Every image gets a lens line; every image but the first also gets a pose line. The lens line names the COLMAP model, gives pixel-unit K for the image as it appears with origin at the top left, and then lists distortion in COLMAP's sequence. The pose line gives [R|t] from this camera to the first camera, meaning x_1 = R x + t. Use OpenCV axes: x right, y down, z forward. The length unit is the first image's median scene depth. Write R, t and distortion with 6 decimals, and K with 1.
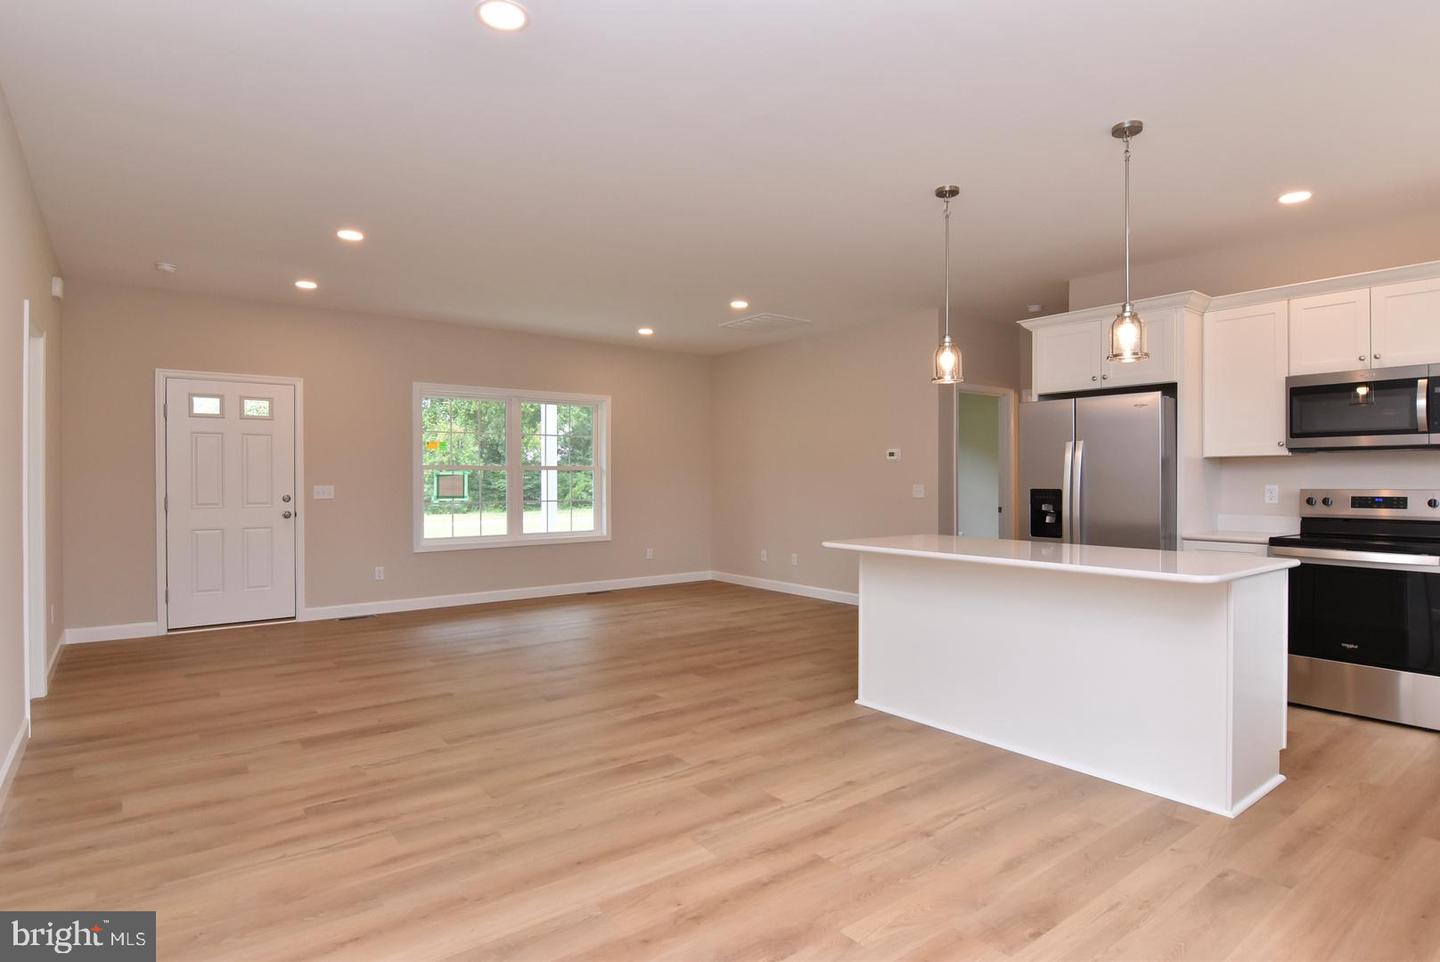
lens RADIAL K [[763.6, 0, 724.4], [0, 763.6, 479.9], [0, 0, 1]] dist [0.002526, -0.019873]
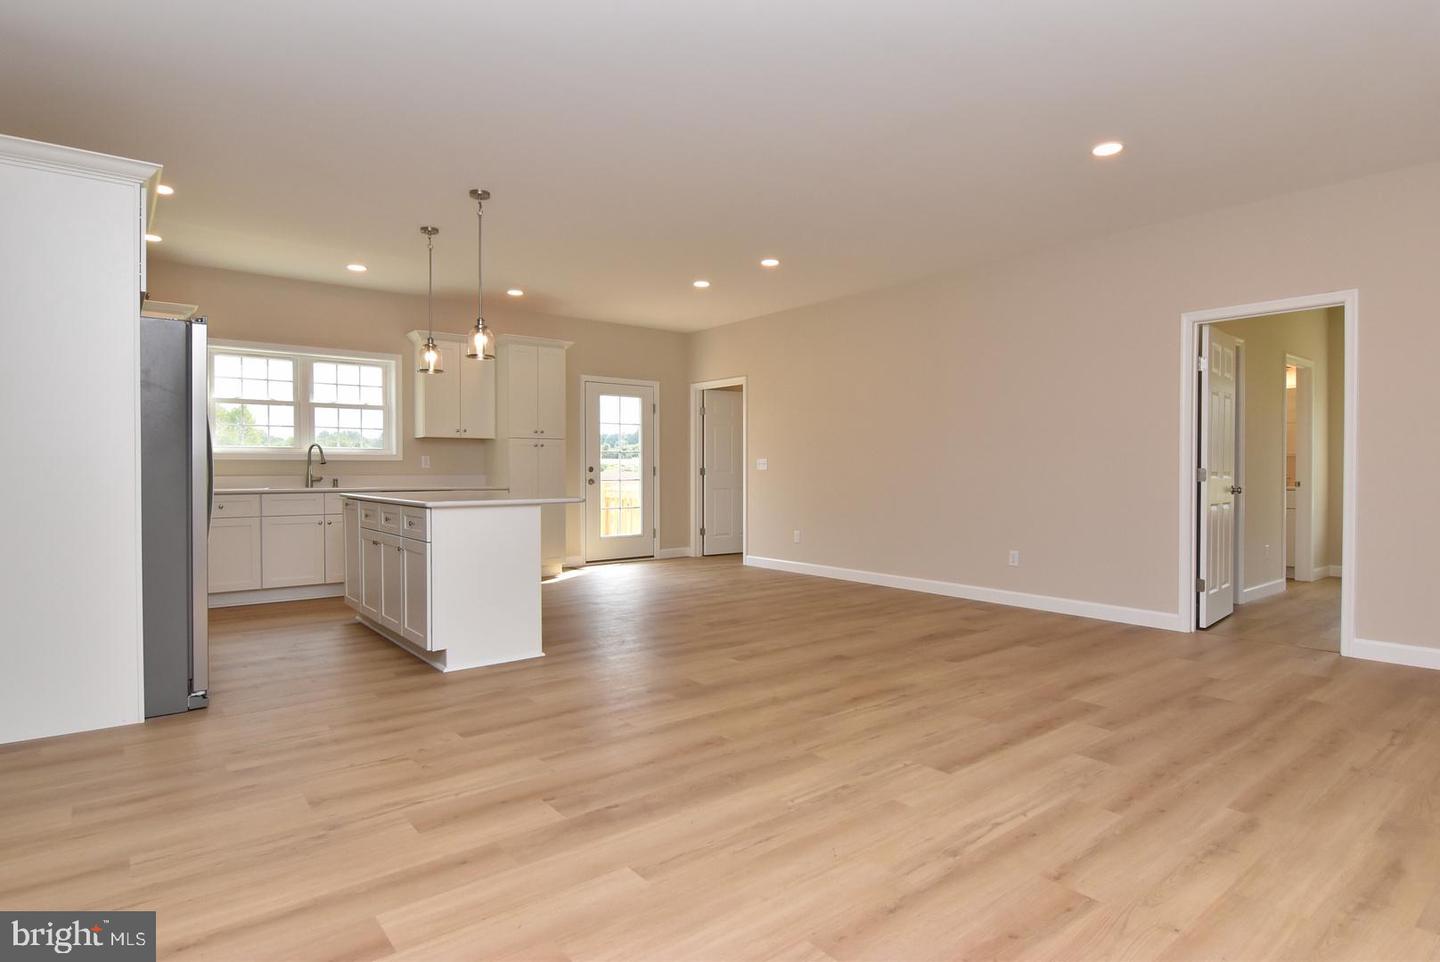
lens RADIAL K [[763.6, 0, 724.4], [0, 763.6, 479.9], [0, 0, 1]] dist [0.002526, -0.019873]
pose [[-0.999860, 0.000108, -0.016734, -0.065268], [-0.000195, 0.999836, 0.018116, 0.037709], [0.016733, 0.018117, -0.999696, 2.311419]]
